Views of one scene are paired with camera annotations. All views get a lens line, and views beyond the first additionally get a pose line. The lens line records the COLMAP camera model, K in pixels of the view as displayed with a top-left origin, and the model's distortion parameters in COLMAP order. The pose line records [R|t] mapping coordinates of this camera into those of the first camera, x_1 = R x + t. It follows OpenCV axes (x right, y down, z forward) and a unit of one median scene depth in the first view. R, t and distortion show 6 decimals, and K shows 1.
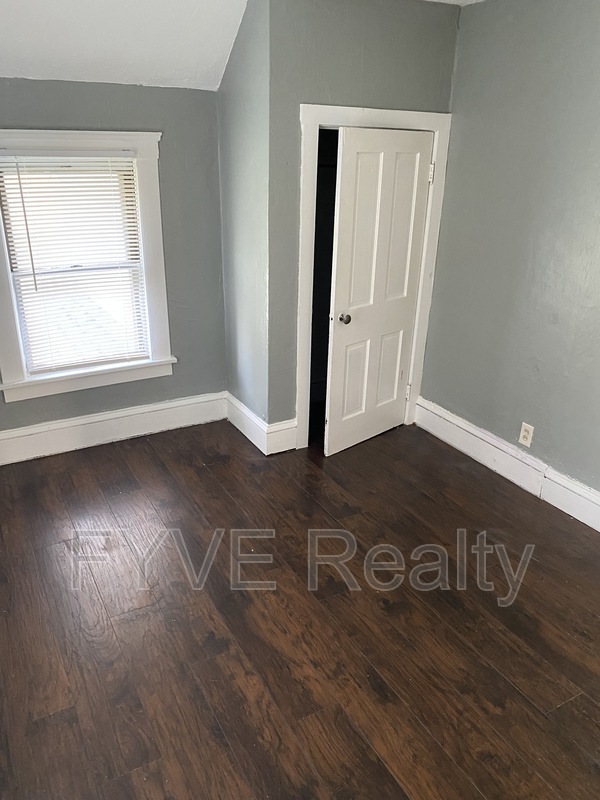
lens RADIAL K [[603.1, 0, 304.0], [0, 603.1, 401.9], [0, 0, 1]] dist [0.058664, -0.088064]
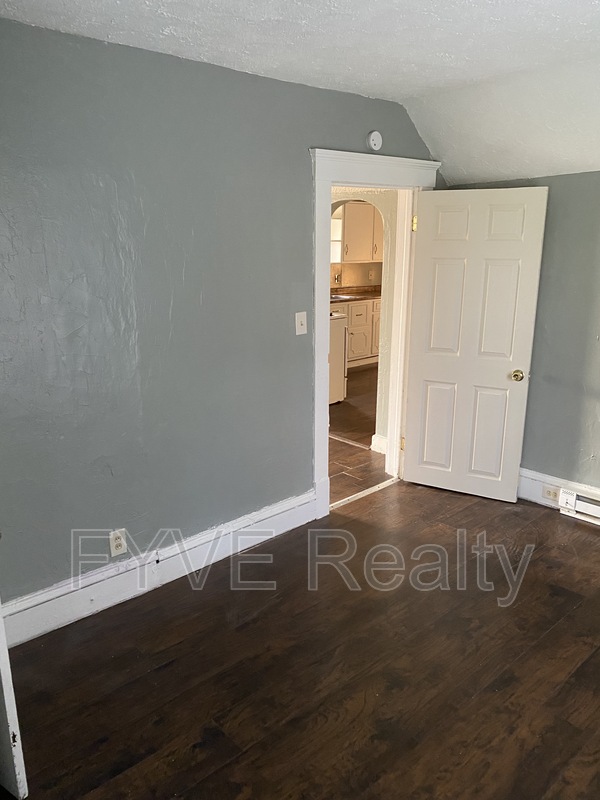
lens RADIAL K [[615.6, 0, 300.0], [0, 615.6, 400.0], [0, 0, 1]] dist [0.036080, -0.038107]
pose [[-0.219342, -0.261191, 0.940037, -0.703115], [0.376665, 0.866131, 0.328544, -0.476406], [-0.900007, 0.426142, -0.091597, 1.177635]]
